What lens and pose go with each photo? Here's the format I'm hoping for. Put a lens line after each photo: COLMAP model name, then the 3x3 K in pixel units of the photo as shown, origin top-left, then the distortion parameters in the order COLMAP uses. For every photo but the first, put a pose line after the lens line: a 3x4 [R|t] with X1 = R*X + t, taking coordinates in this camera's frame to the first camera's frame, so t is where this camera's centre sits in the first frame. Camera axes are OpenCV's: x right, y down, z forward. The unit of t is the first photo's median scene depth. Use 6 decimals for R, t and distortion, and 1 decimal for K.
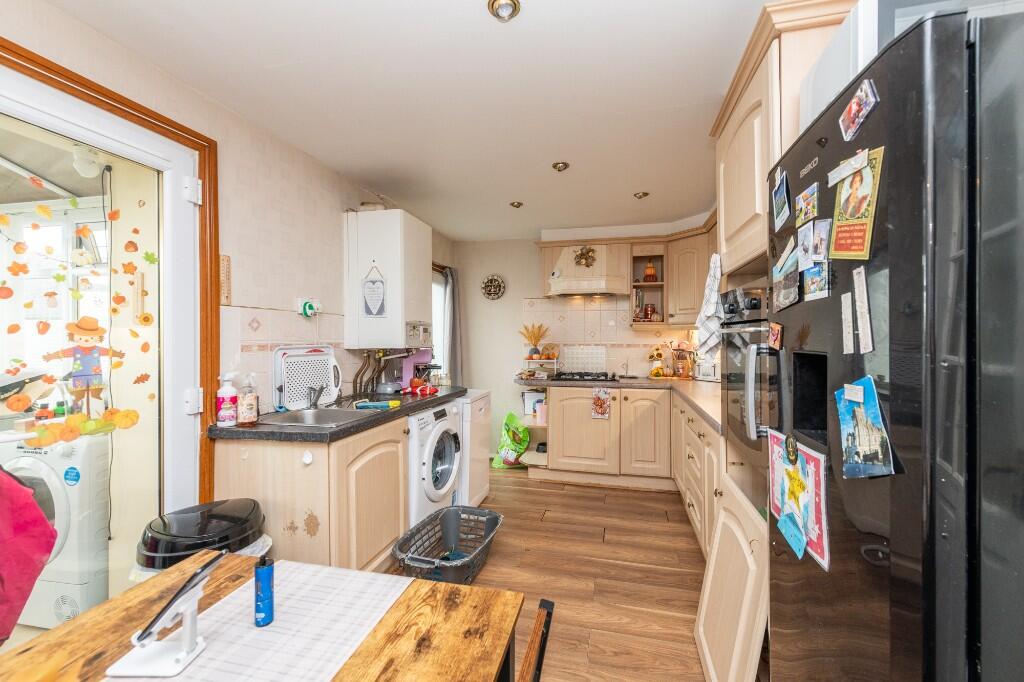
lens RADIAL K [[401.9, 0, 527.2], [0, 401.9, 342.5], [0, 0, 1]] dist [0.015187, -0.006185]
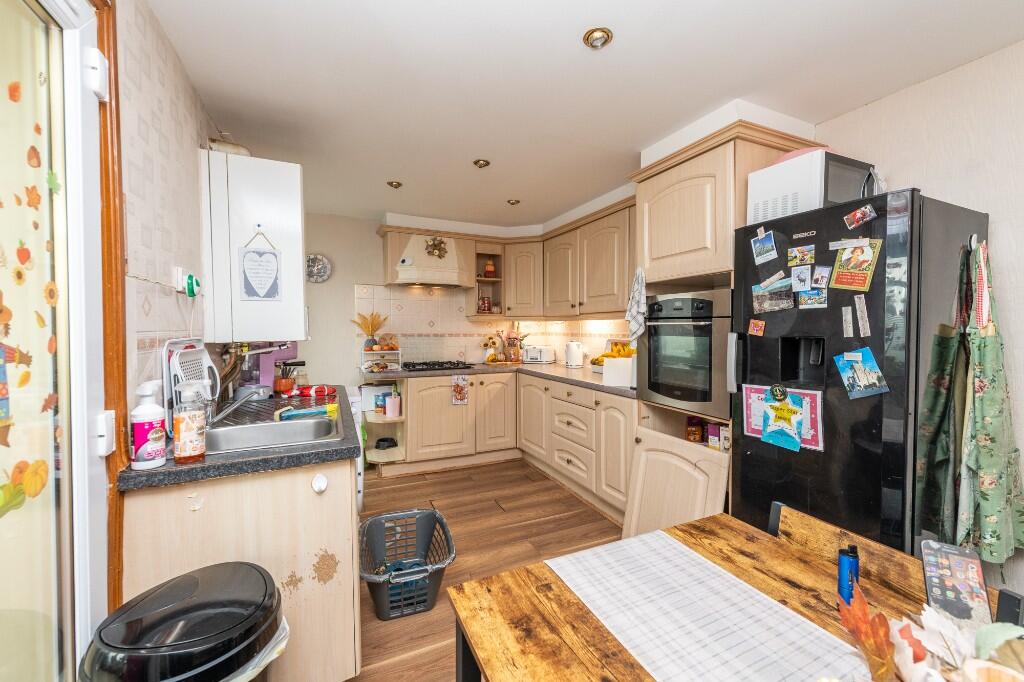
lens RADIAL K [[399.6, 0, 514.1], [0, 399.6, 340.7], [0, 0, 1]] dist [0.013977, -0.005053]
pose [[0.797211, -0.017397, 0.603451, -0.455604], [0.004173, 0.999720, 0.023308, -0.002166], [-0.603687, -0.016063, 0.797060, 0.109924]]
